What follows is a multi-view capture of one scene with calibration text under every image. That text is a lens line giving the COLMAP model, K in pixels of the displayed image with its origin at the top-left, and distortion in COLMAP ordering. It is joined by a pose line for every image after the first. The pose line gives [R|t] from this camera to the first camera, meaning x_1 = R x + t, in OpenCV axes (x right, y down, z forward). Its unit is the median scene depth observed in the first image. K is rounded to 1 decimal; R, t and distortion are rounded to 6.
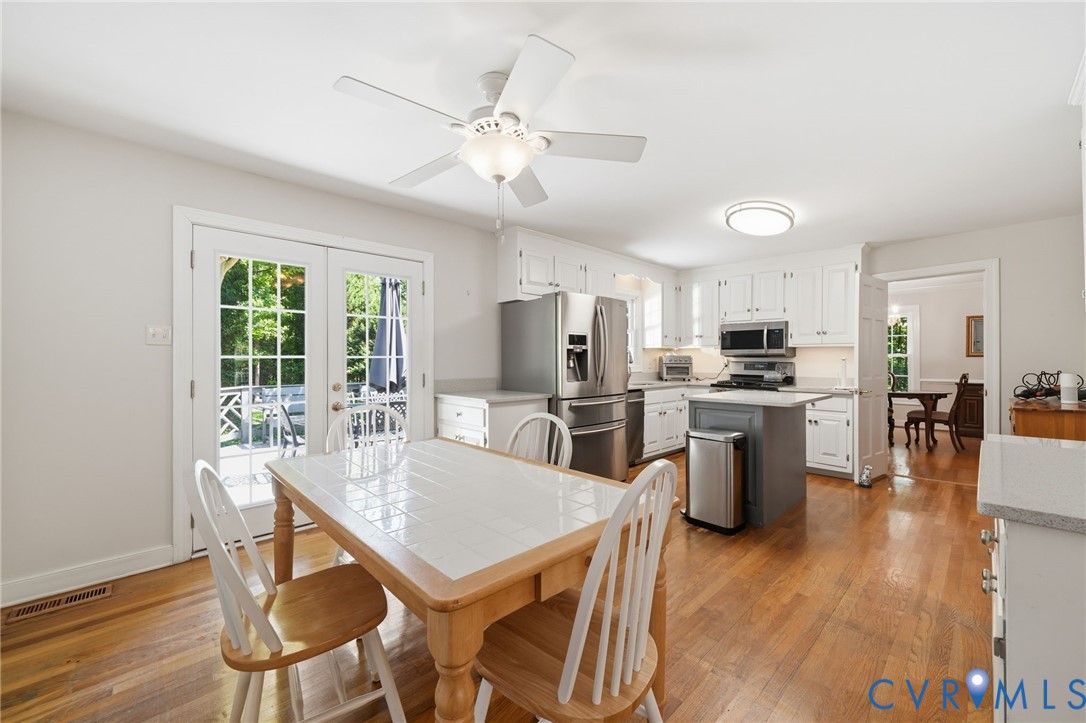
lens RADIAL K [[424.1, 0, 545.2], [0, 424.1, 359.5], [0, 0, 1]] dist [0.000396, 0.000048]
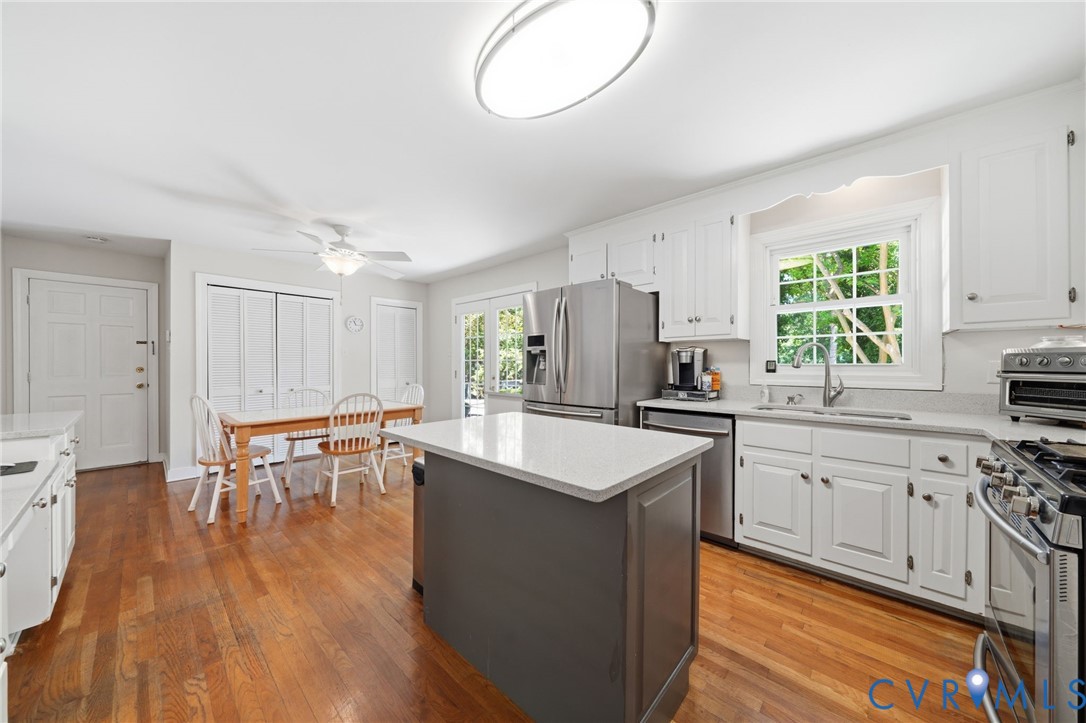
lens RADIAL K [[376.3, 0, 546.4], [0, 376.3, 363.4], [0, 0, 1]] dist [0.000659, 0.000080]
pose [[0.069154, -0.000976, -0.997605, 0.918698], [-0.000196, 0.999999, -0.000991, 0.005567], [0.997606, 0.000264, 0.069154, 0.959110]]
